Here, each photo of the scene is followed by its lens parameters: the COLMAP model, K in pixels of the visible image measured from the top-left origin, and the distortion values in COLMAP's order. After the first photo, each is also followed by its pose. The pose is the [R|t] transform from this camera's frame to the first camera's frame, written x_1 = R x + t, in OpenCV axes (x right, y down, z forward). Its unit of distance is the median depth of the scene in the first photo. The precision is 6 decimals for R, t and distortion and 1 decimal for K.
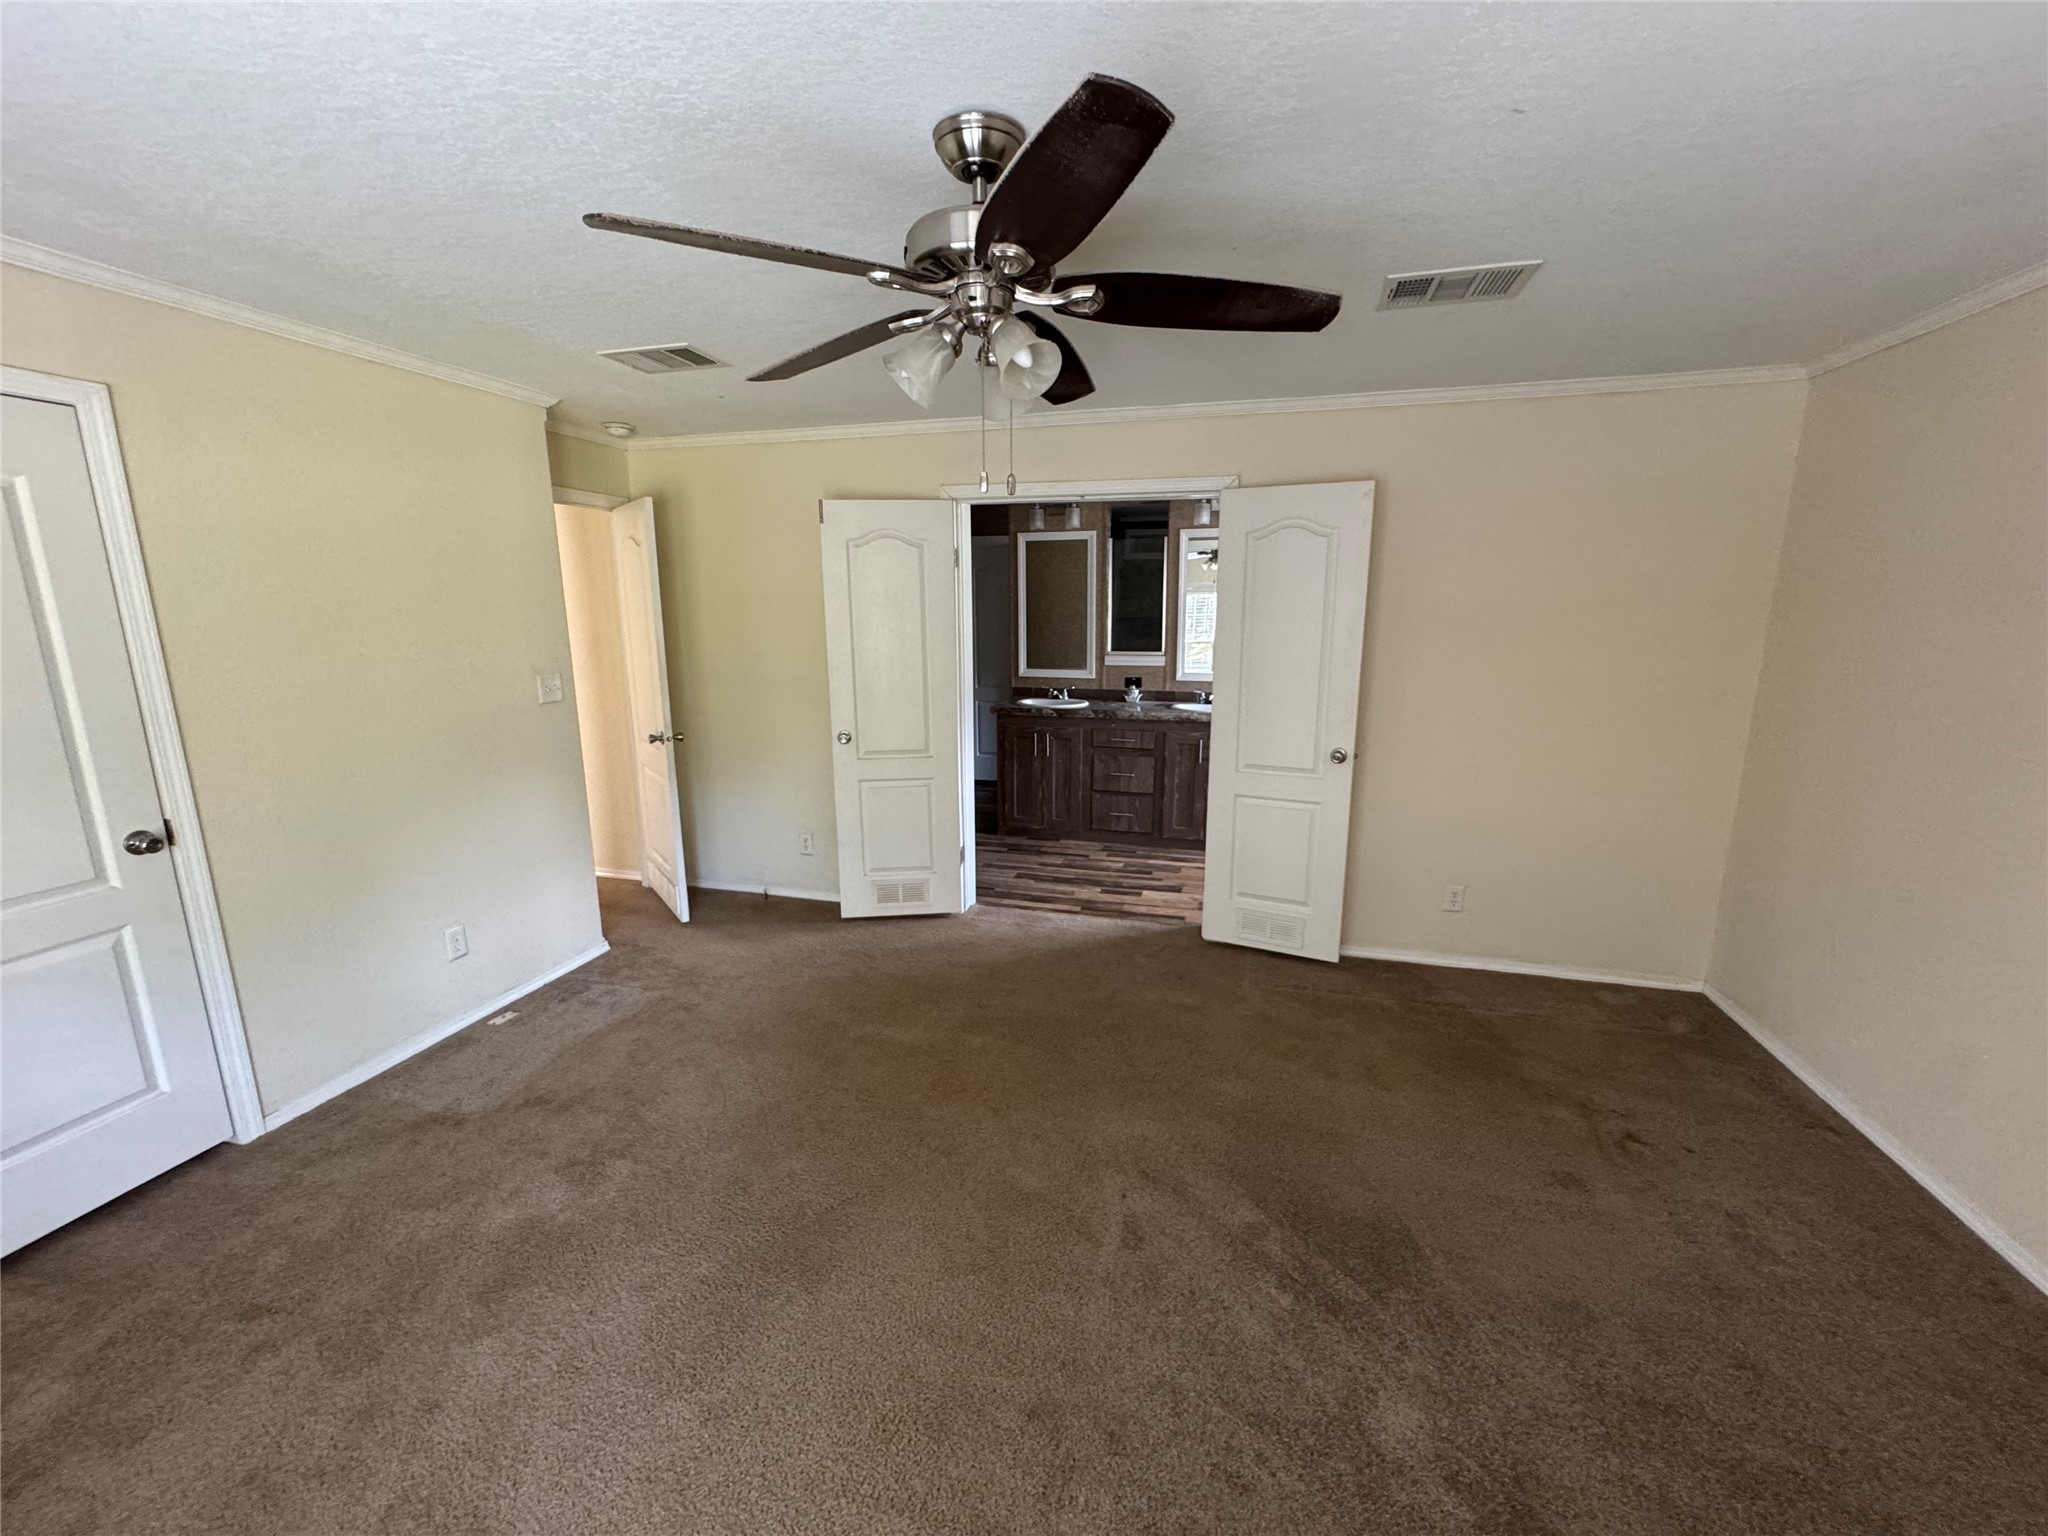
lens RADIAL K [[822.4, 0, 1024.8], [0, 822.4, 776.3], [0, 0, 1]] dist [0.000579, 0.000205]
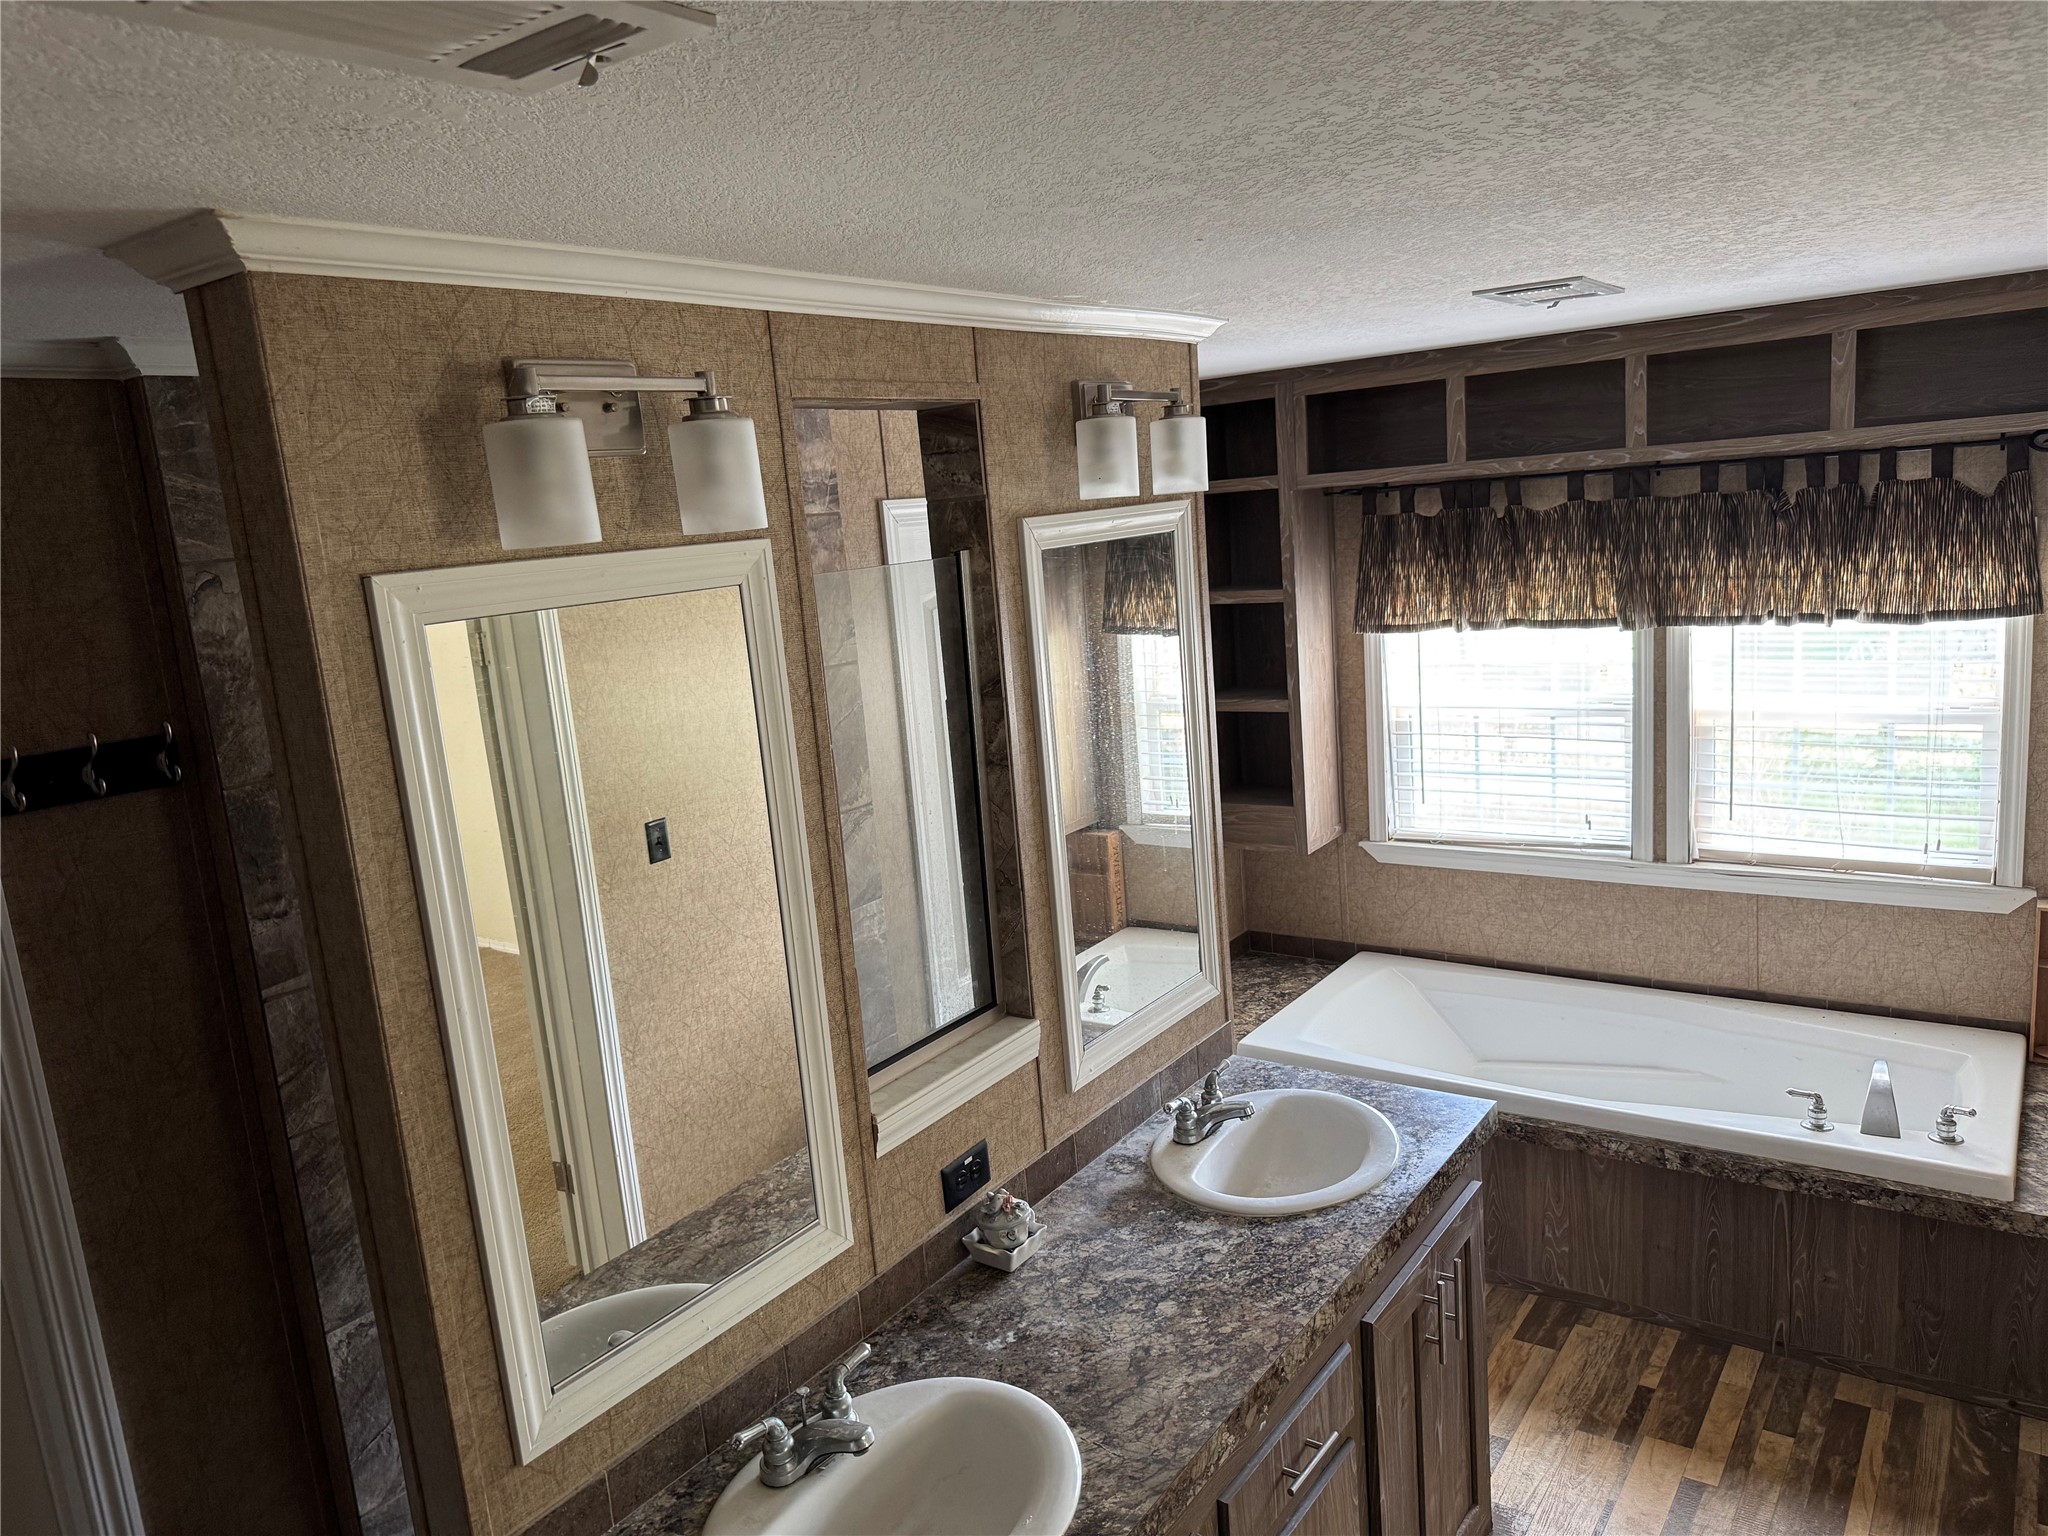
lens RADIAL K [[1438.5, 0, 1016.1], [0, 1438.5, 775.9], [0, 0, 1]] dist [0.052644, -0.066833]
pose [[0.340113, -0.198591, 0.919176, -0.224104], [0.278958, 0.954757, 0.103059, -0.276868], [-0.898056, 0.221360, 0.380124, 0.872072]]
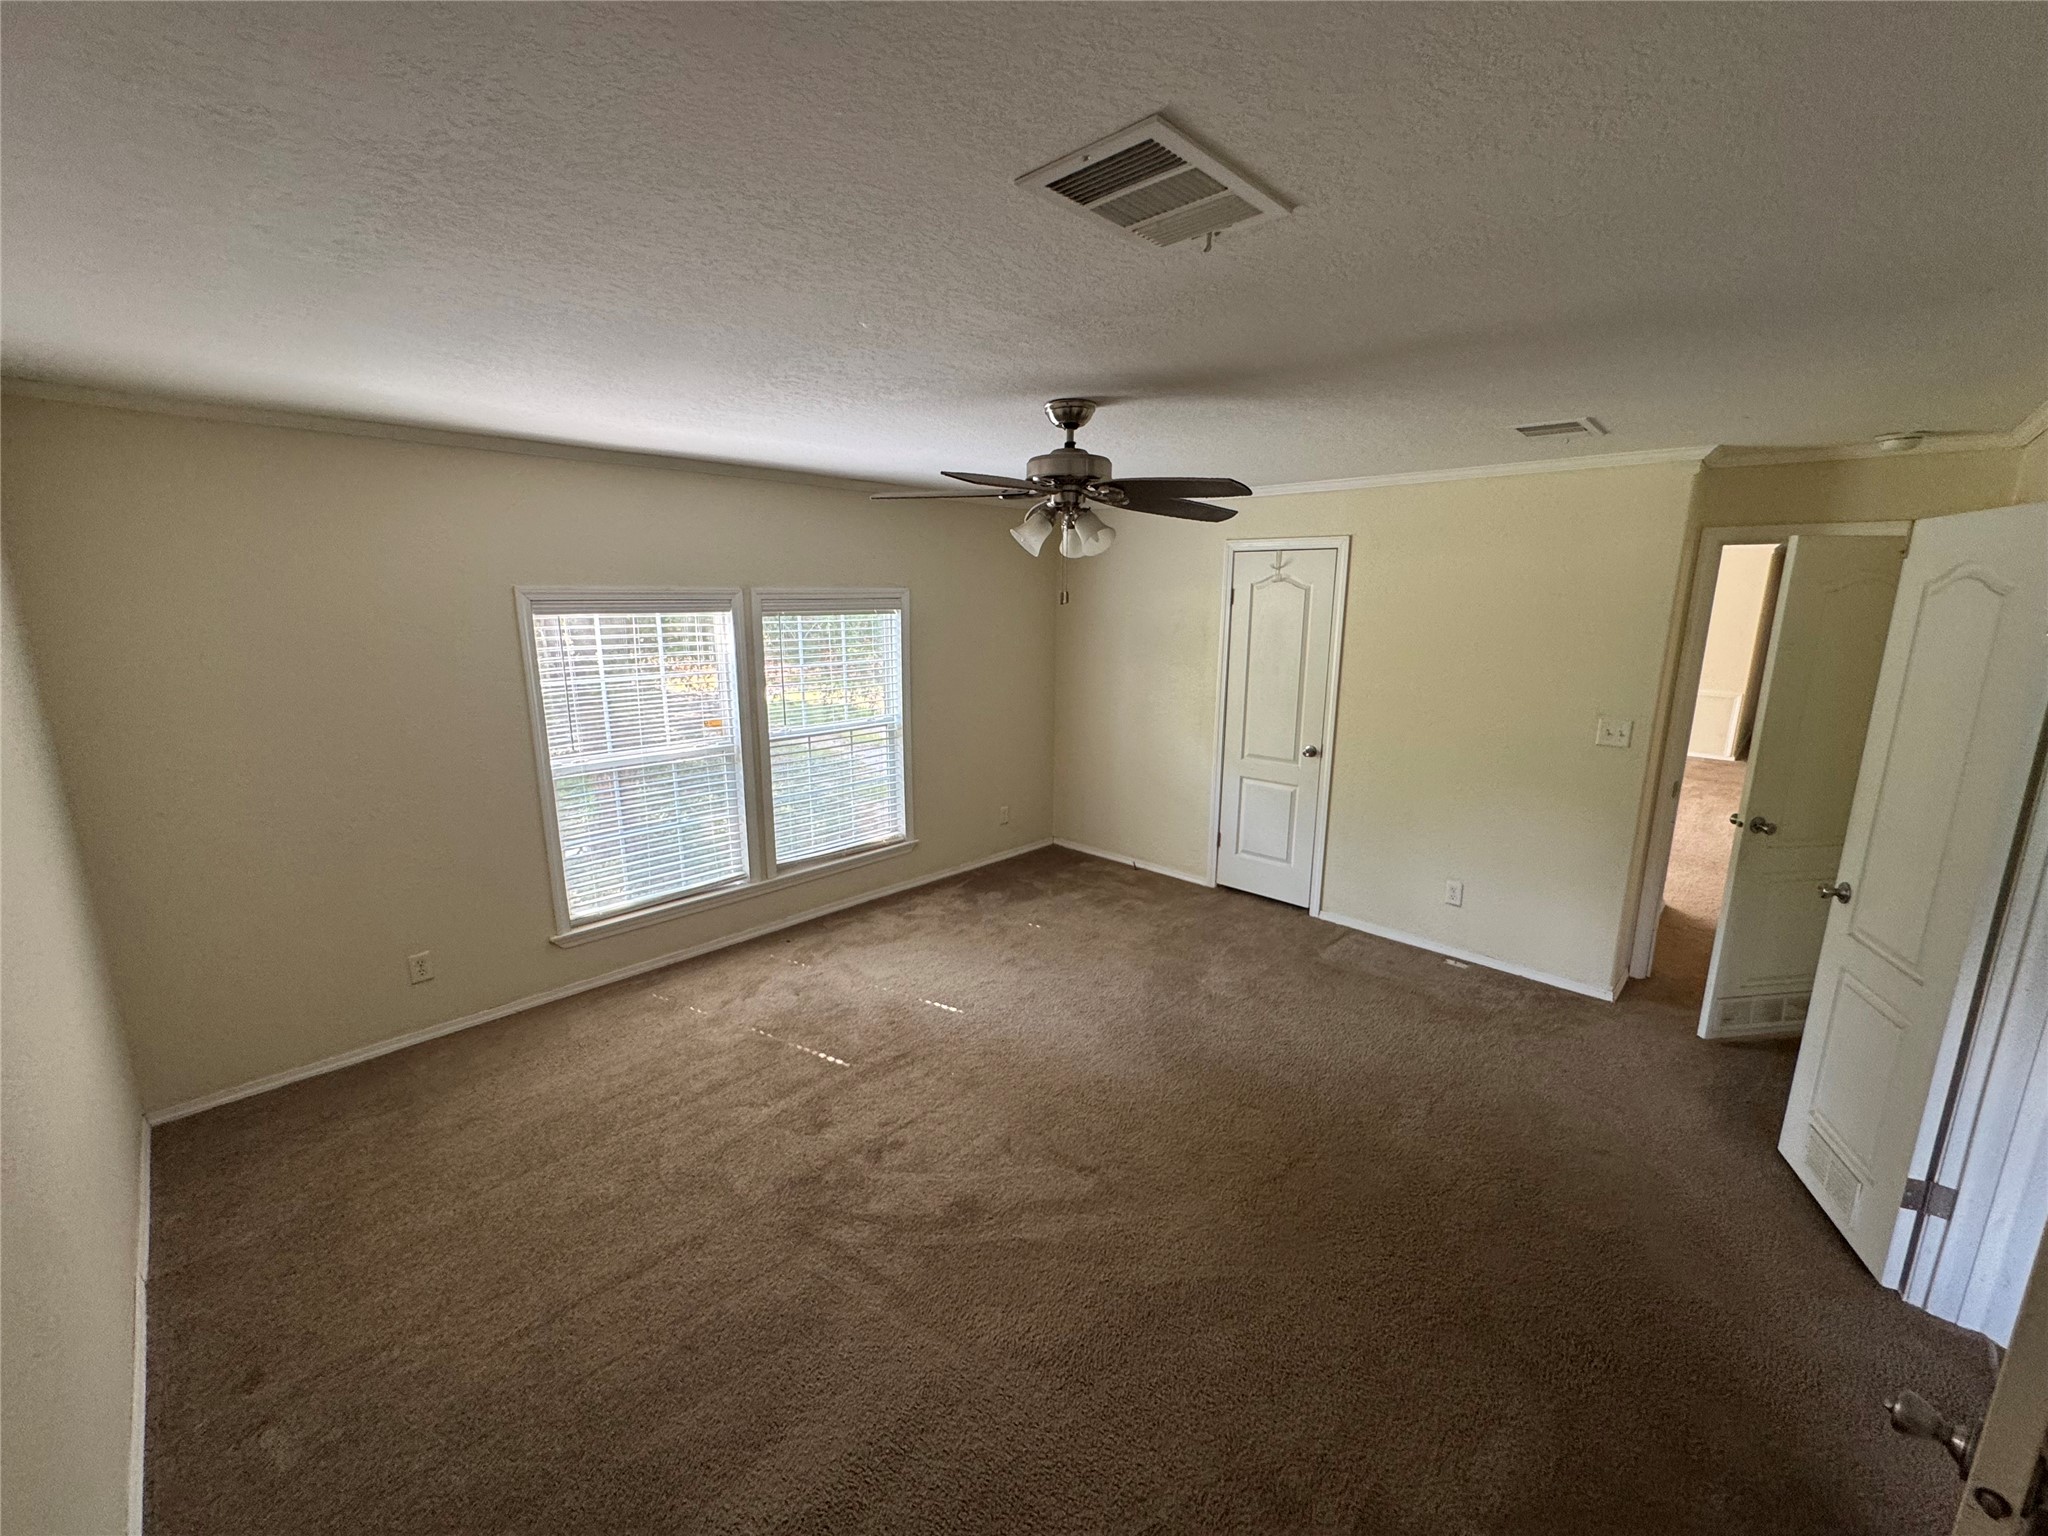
lens RADIAL K [[822.4, 0, 1022.9], [0, 822.4, 776.2], [0, 0, 1]] dist [0.000579, 0.000205]
pose [[-0.473098, 0.184554, -0.861463, 0.443078], [-0.190934, 0.933095, 0.304757, -0.145625], [0.860071, 0.308663, -0.406208, 0.498497]]
